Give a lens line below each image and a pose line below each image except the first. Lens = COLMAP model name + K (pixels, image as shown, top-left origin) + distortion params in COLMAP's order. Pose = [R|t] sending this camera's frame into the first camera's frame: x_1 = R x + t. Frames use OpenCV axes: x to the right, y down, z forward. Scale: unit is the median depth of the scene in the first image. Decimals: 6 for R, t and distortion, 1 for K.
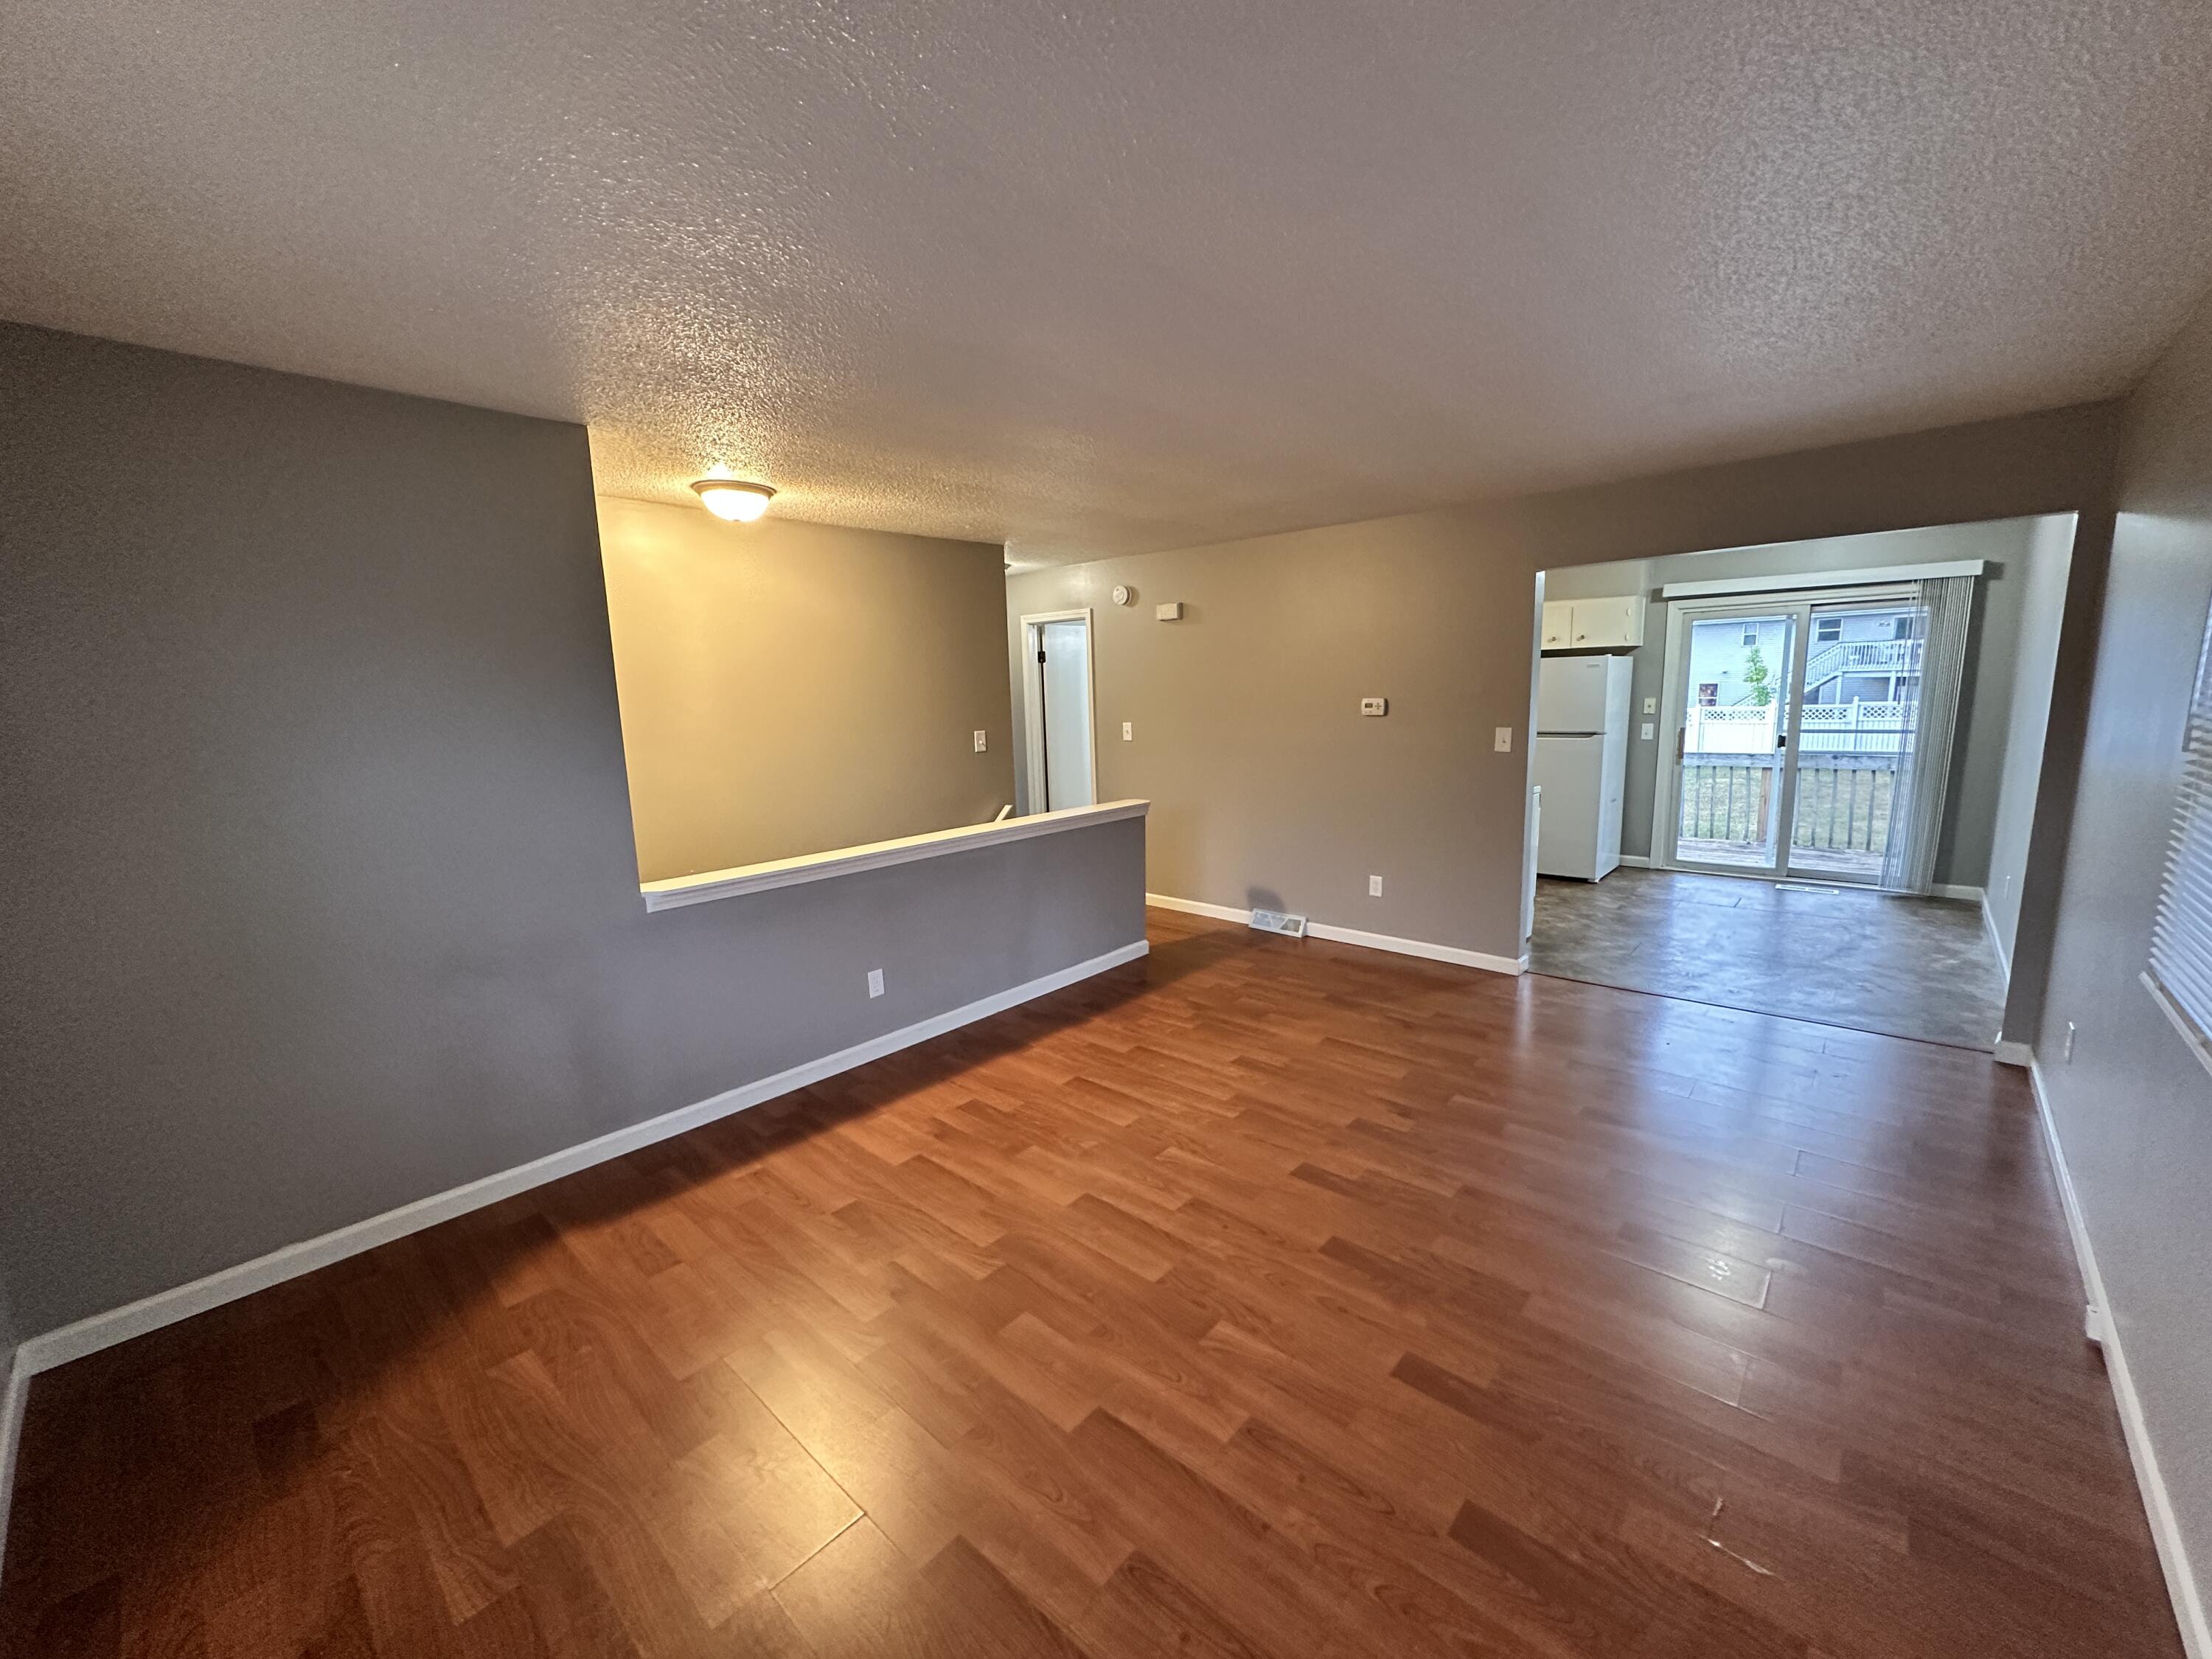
lens RADIAL K [[876.3, 0, 1116.1], [0, 876.3, 827.5], [0, 0, 1]] dist [-0.003389, 0.000170]
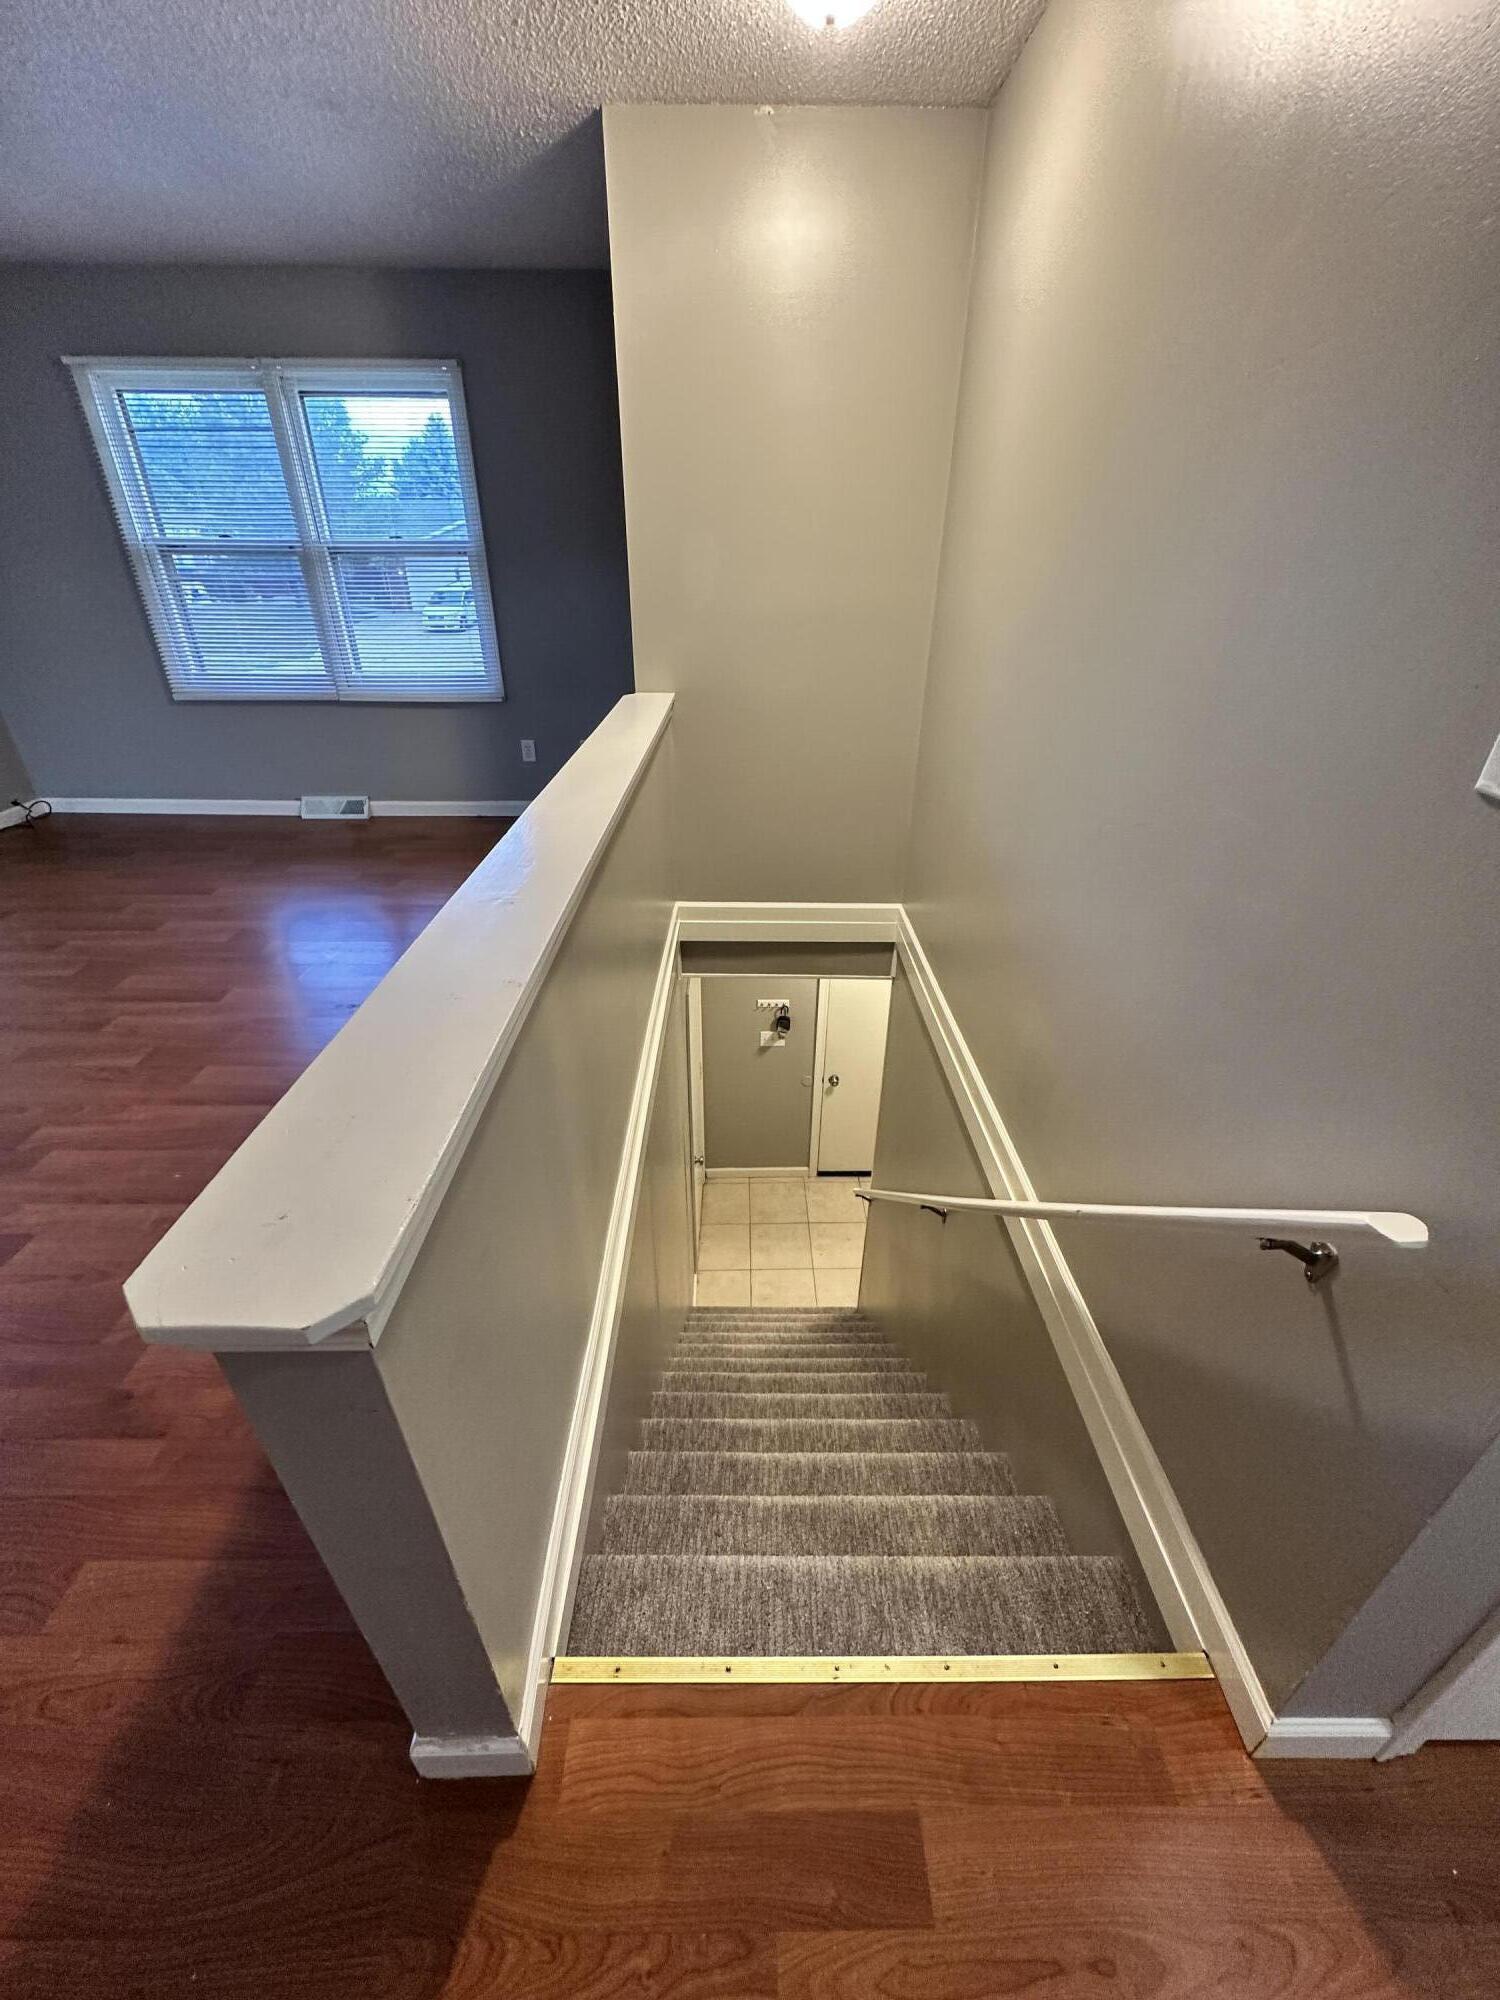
lens RADIAL K [[792.3, 0, 747.8], [0, 792.3, 998.7], [0, 0, 1]] dist [-0.003389, 0.000170]
pose [[-0.738451, 0.351863, -0.575223, 0.036843], [-0.093141, 0.791656, 0.603825, -0.204485], [0.667843, 0.499473, -0.551827, 1.651192]]
